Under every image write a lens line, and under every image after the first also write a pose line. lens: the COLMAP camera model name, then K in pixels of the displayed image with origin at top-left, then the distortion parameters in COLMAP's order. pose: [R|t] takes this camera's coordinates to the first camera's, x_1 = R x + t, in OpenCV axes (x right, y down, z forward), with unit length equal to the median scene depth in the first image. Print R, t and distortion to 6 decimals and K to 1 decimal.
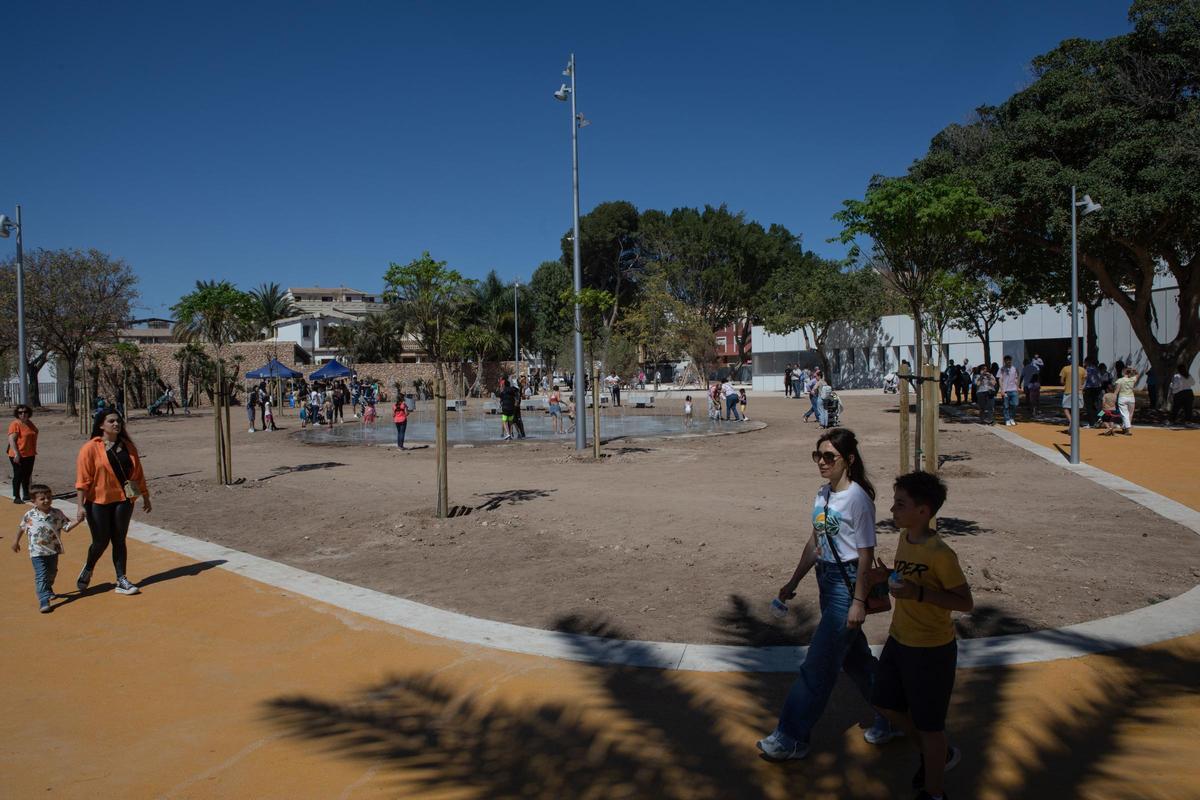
lens RADIAL K [[830.2, 0, 600.0], [0, 830.2, 400.0], [0, 0, 1]] dist [-0.072293, 0.058618]
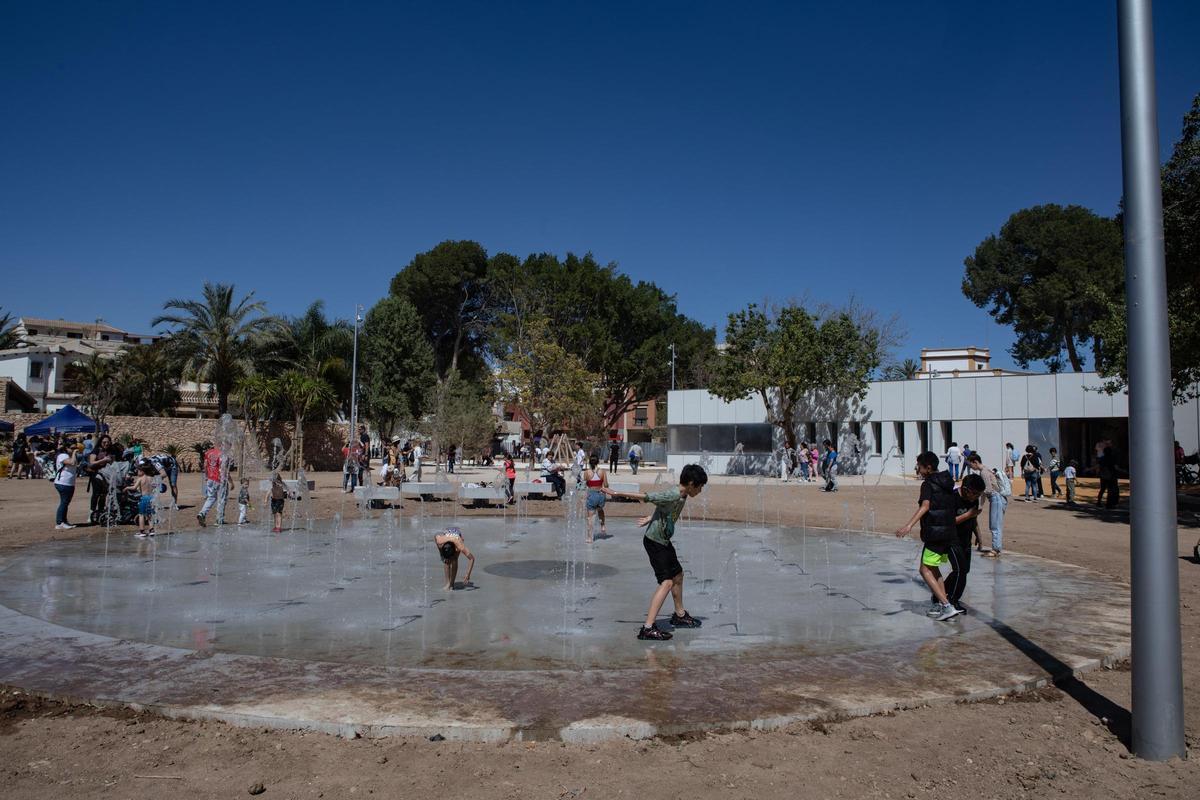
lens RADIAL K [[830.2, 0, 600.0], [0, 830.2, 400.0], [0, 0, 1]] dist [-0.072293, 0.058618]
pose [[0.966867, 0.049105, 0.250513, -0.054611], [-0.026676, 0.995387, -0.092156, -0.004136], [-0.253882, 0.082420, 0.963717, 0.186294]]
